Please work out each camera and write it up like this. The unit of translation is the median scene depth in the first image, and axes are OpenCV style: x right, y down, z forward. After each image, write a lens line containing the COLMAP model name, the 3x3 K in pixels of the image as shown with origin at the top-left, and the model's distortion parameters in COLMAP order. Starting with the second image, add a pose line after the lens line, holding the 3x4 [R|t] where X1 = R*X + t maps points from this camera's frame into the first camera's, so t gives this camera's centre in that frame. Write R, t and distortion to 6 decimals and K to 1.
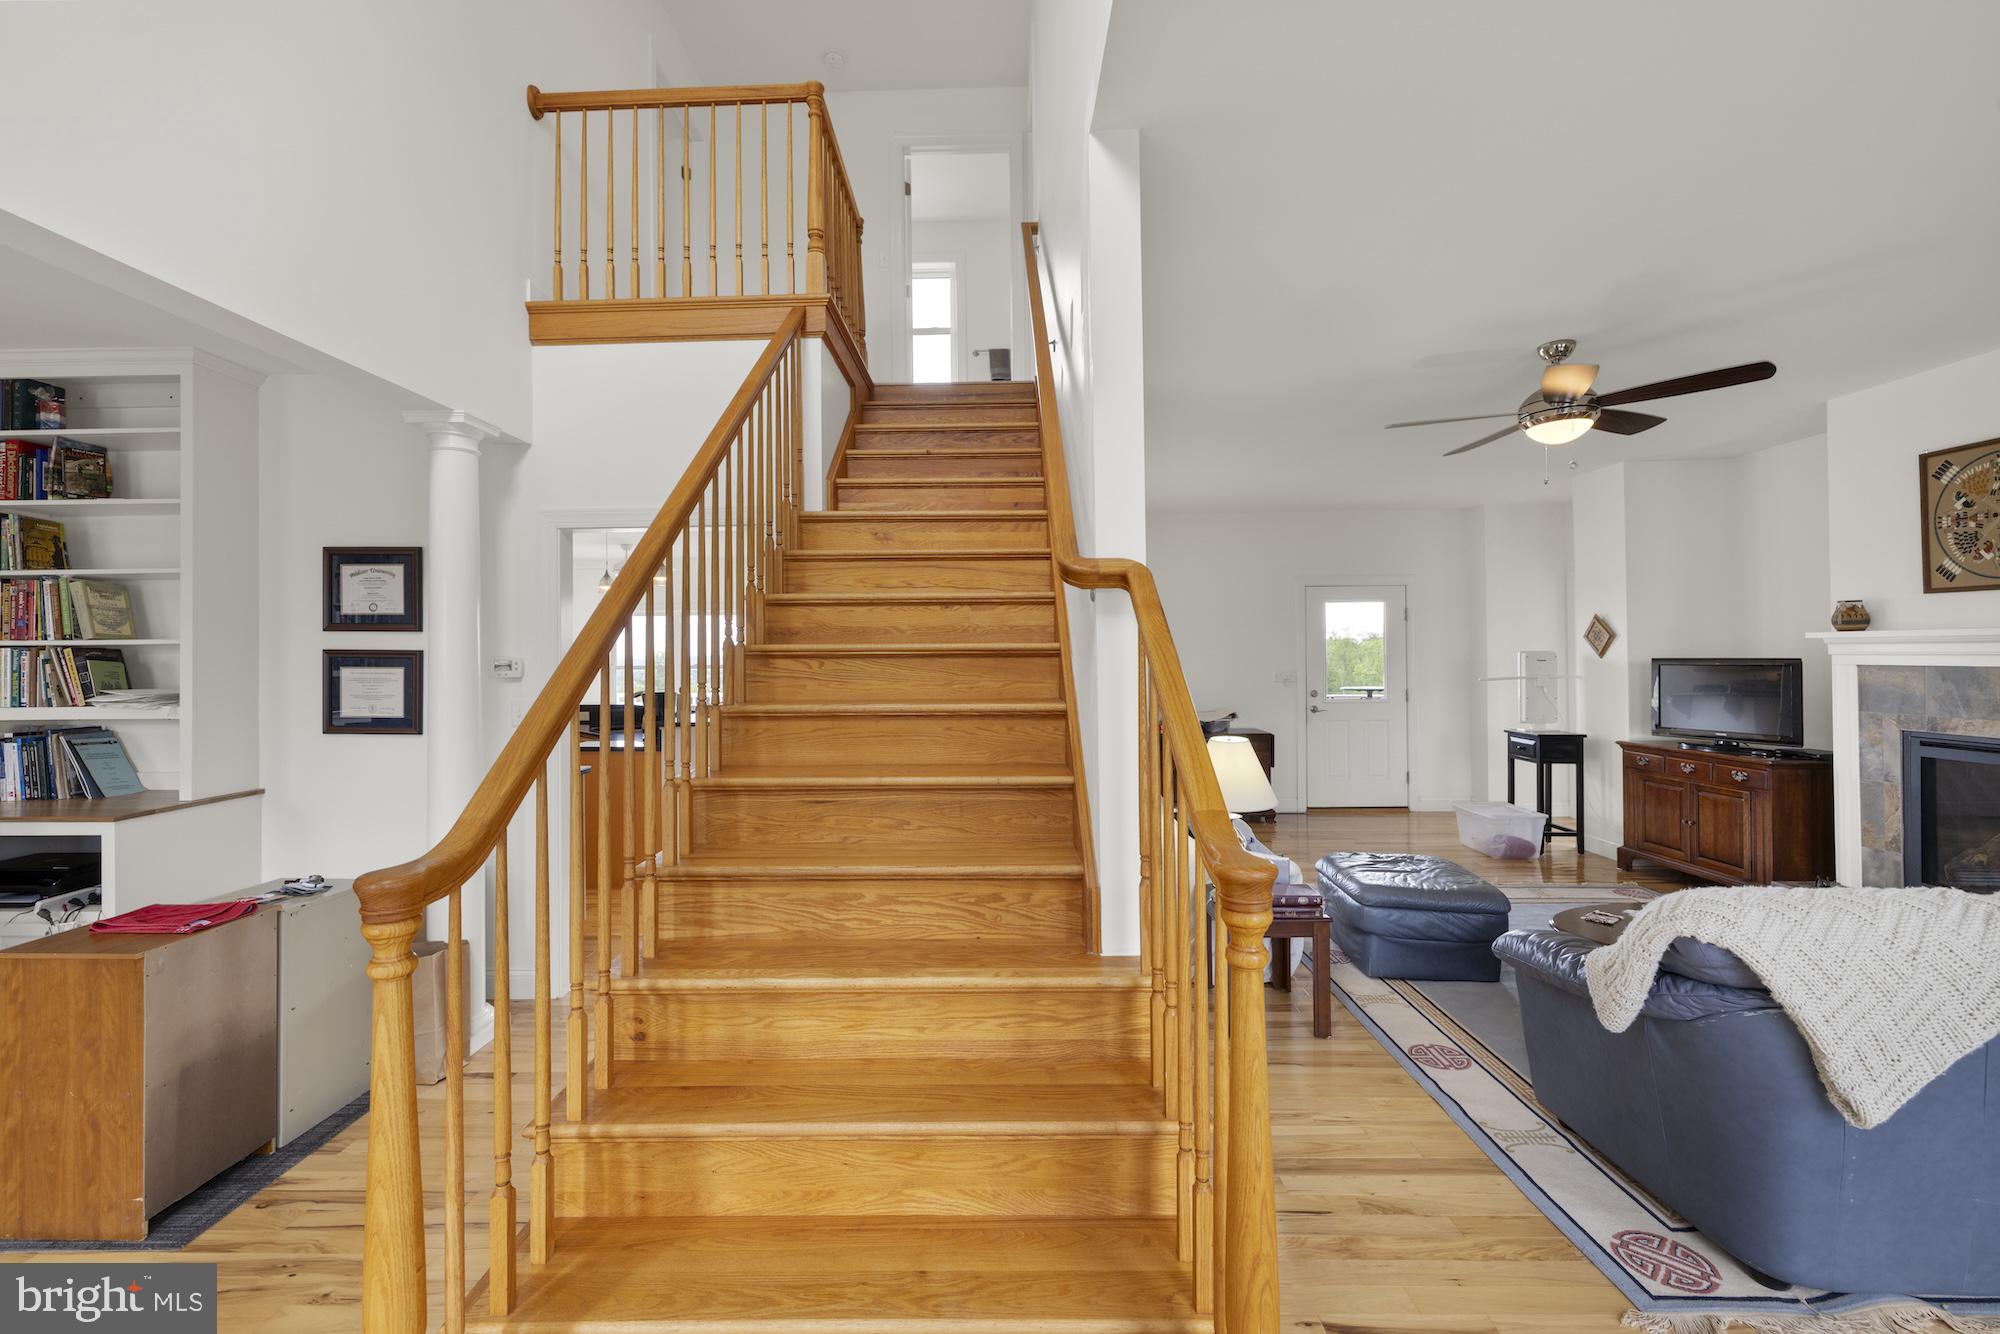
lens RADIAL K [[849.0, 0, 990.5], [0, 849.0, 652.9], [0, 0, 1]] dist [0.003111, 0.000852]
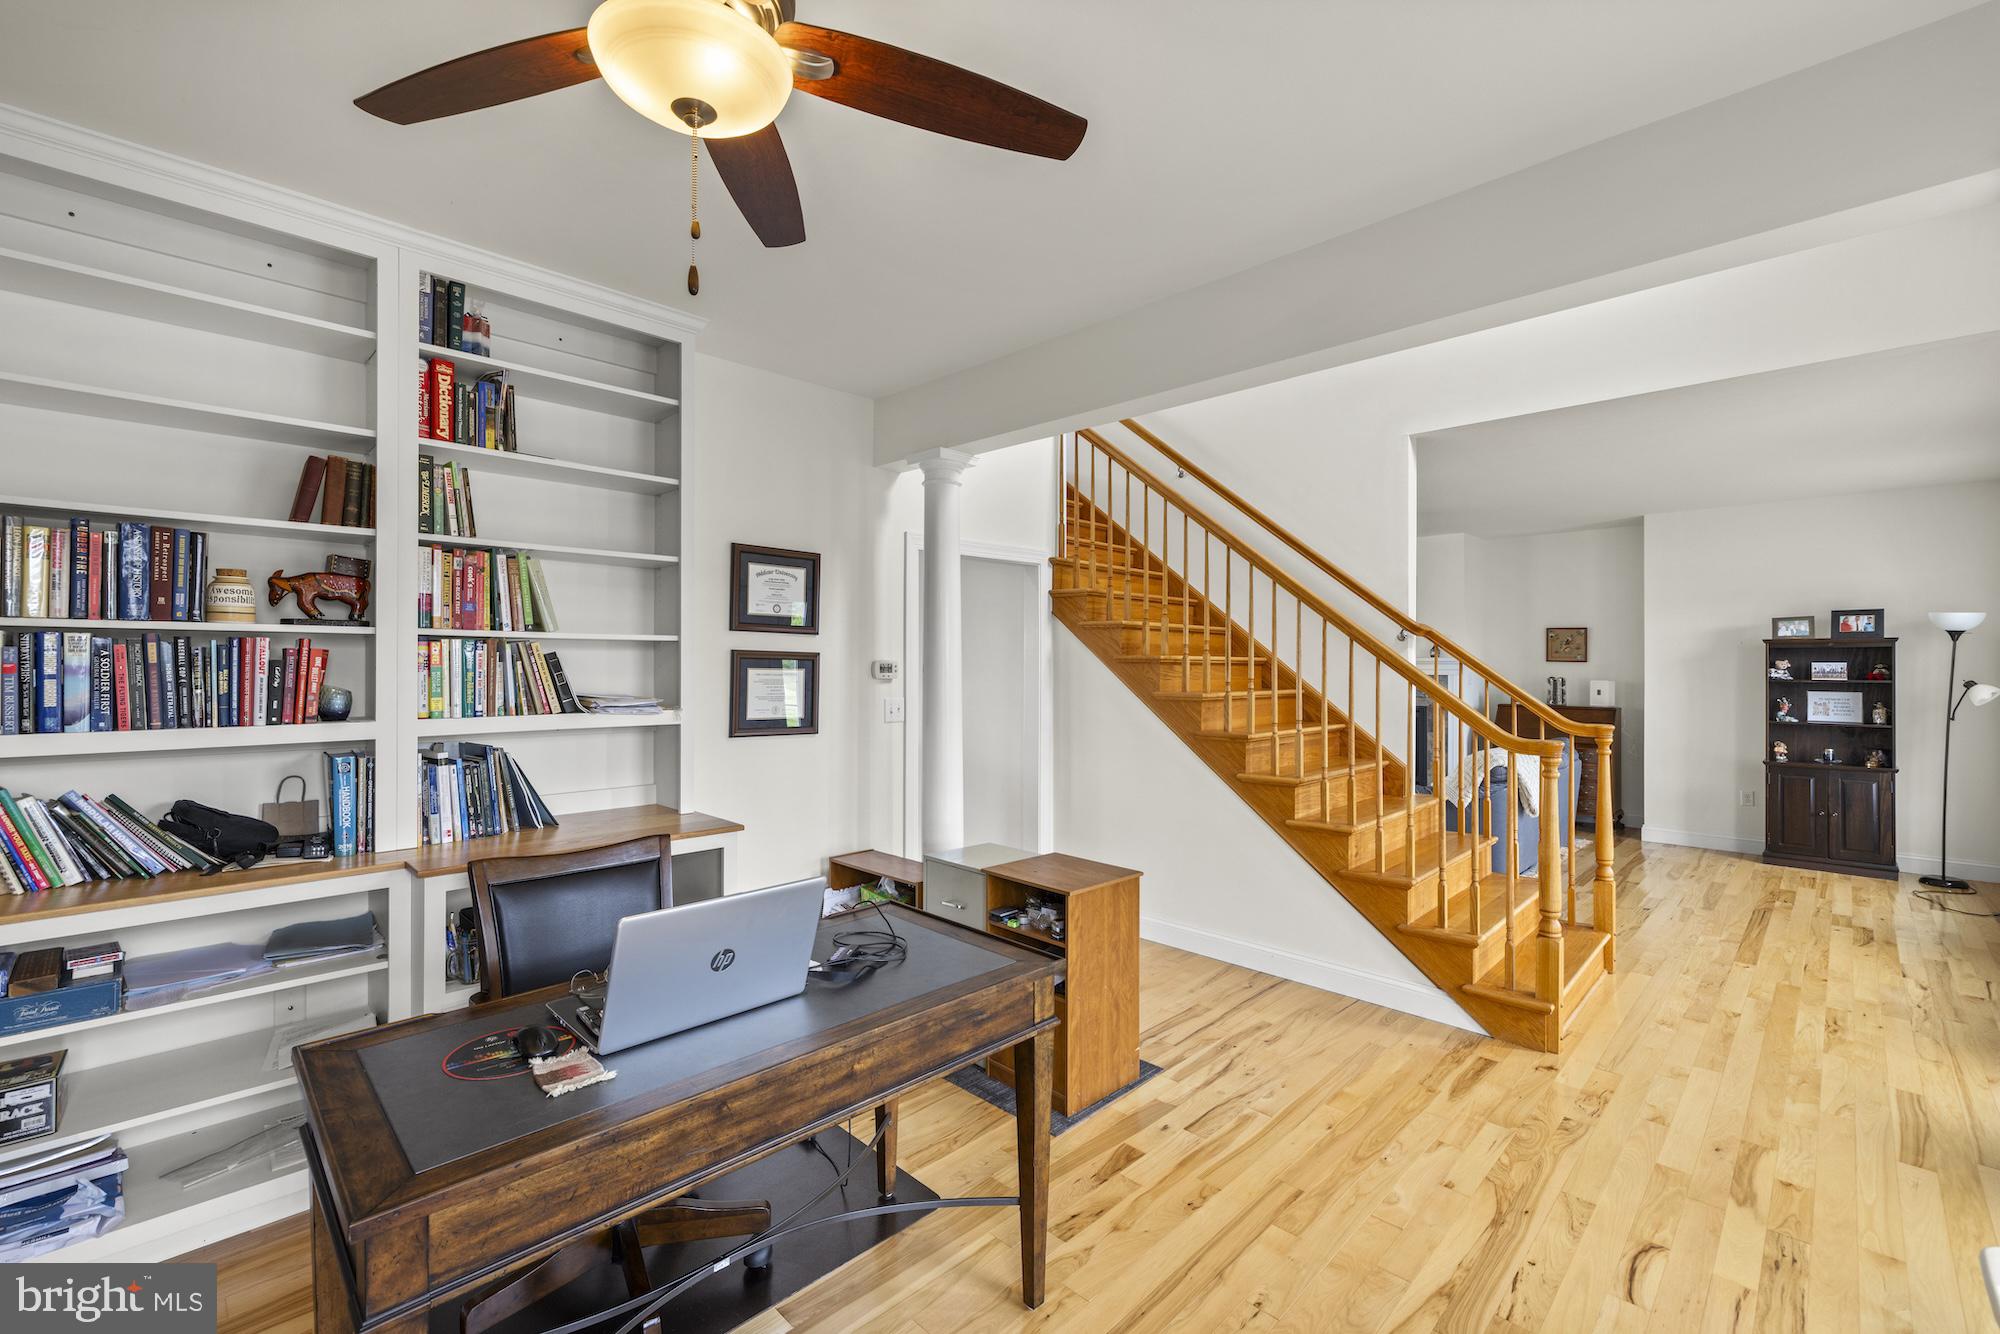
lens RADIAL K [[826.6, 0, 1000.0], [0, 826.6, 667.0], [0, 0, 1]] dist [-0.000107, 0.000243]
pose [[0.696946, 0.008270, 0.717076, -1.240636], [-0.011249, 0.999937, -0.000599, 0.012710], [-0.717036, -0.007649, 0.696994, 0.133283]]
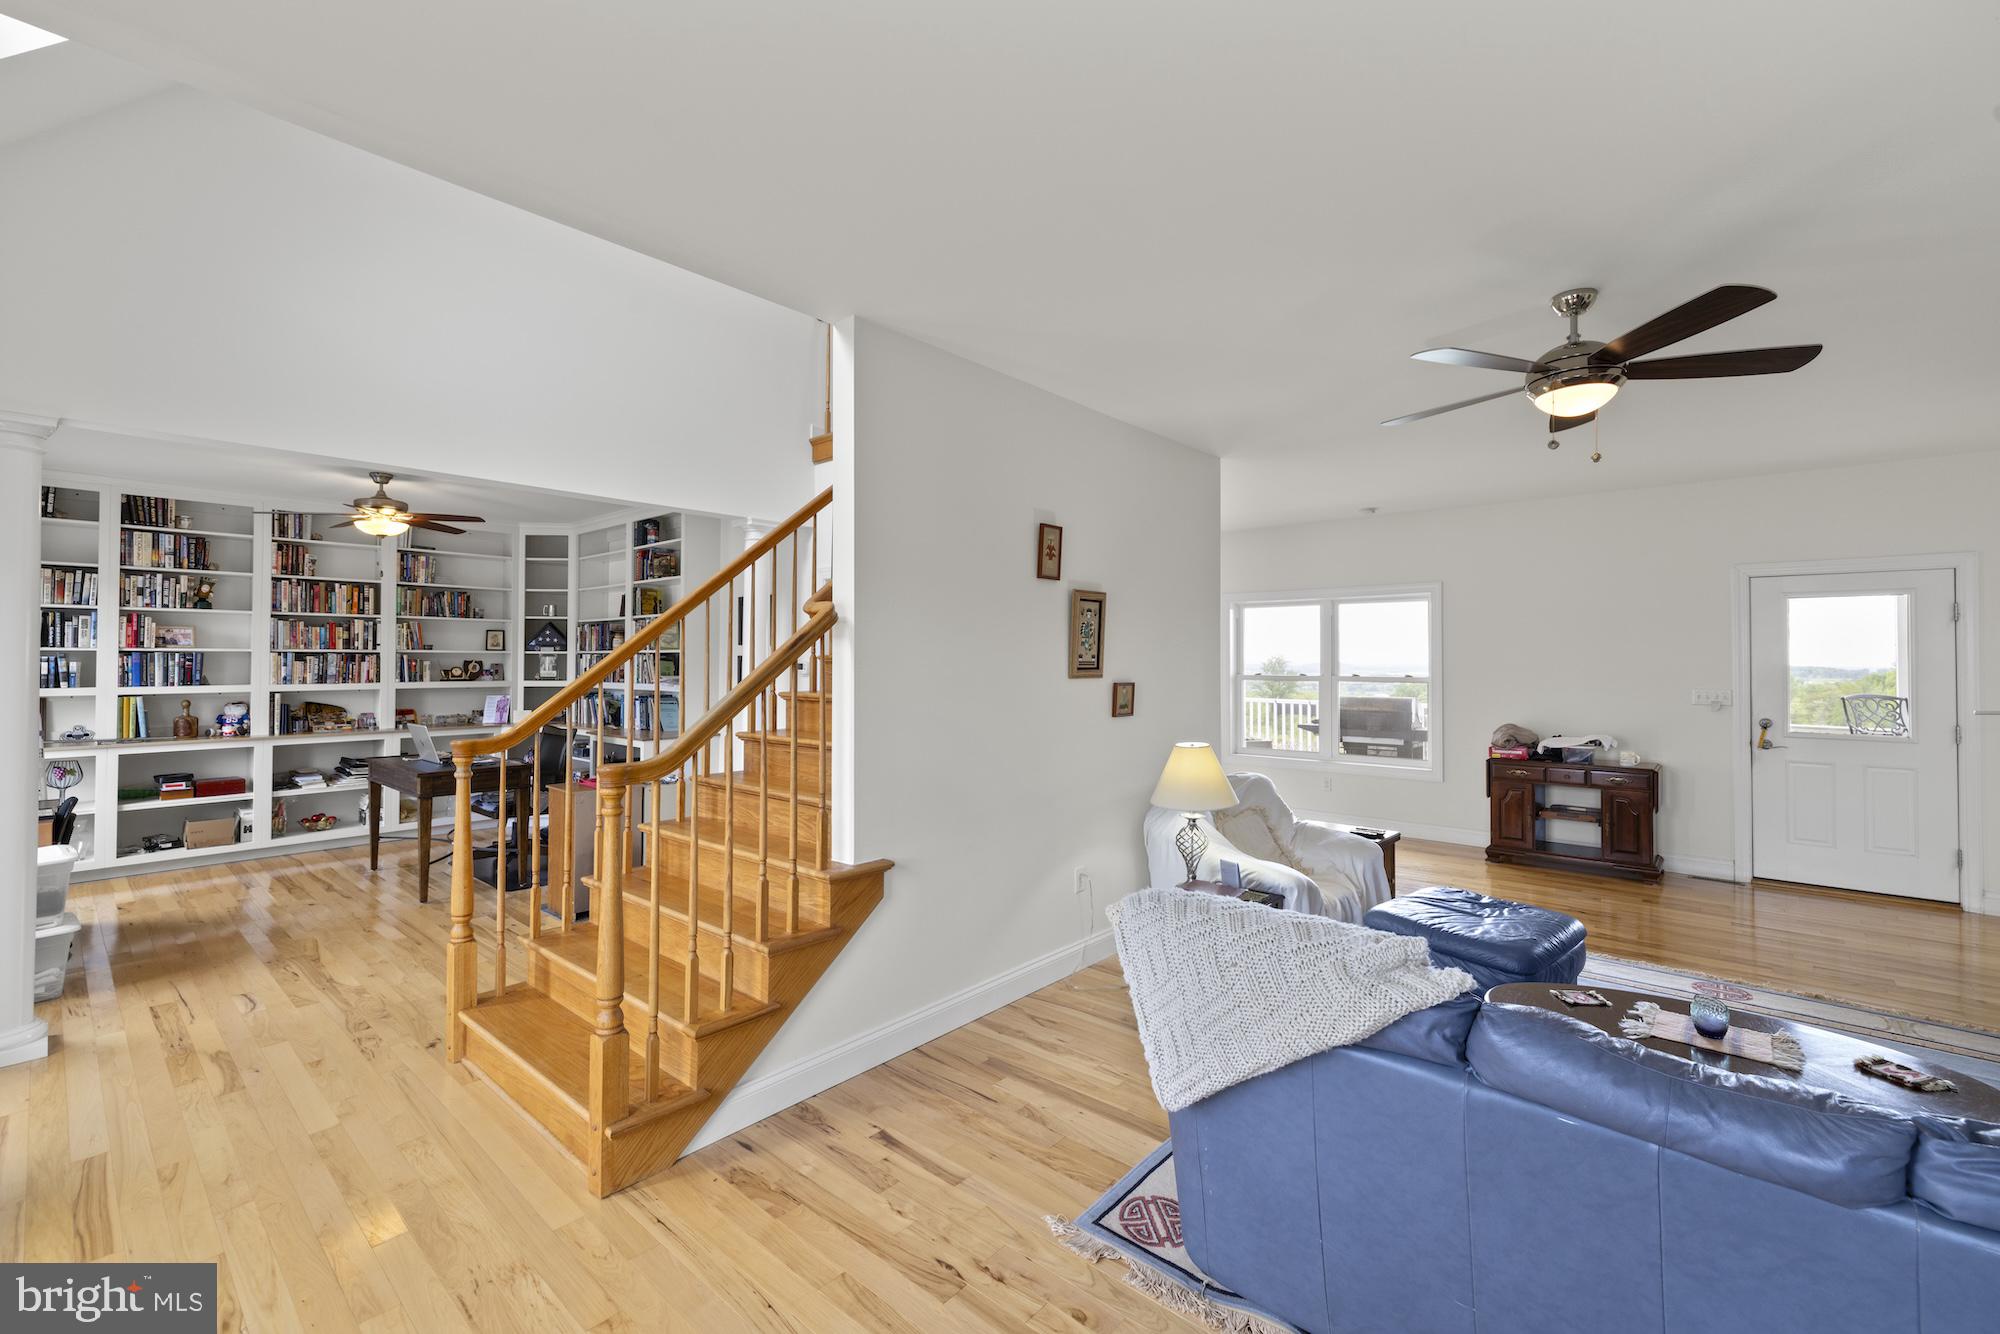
lens RADIAL K [[849.0, 0, 990.5], [0, 849.0, 652.9], [0, 0, 1]] dist [0.003111, 0.000852]
pose [[0.760548, 0.004814, -0.649264, 0.725573], [-0.010076, 0.999940, -0.004389, -0.006574], [0.649204, 0.009880, 0.760550, 0.010757]]
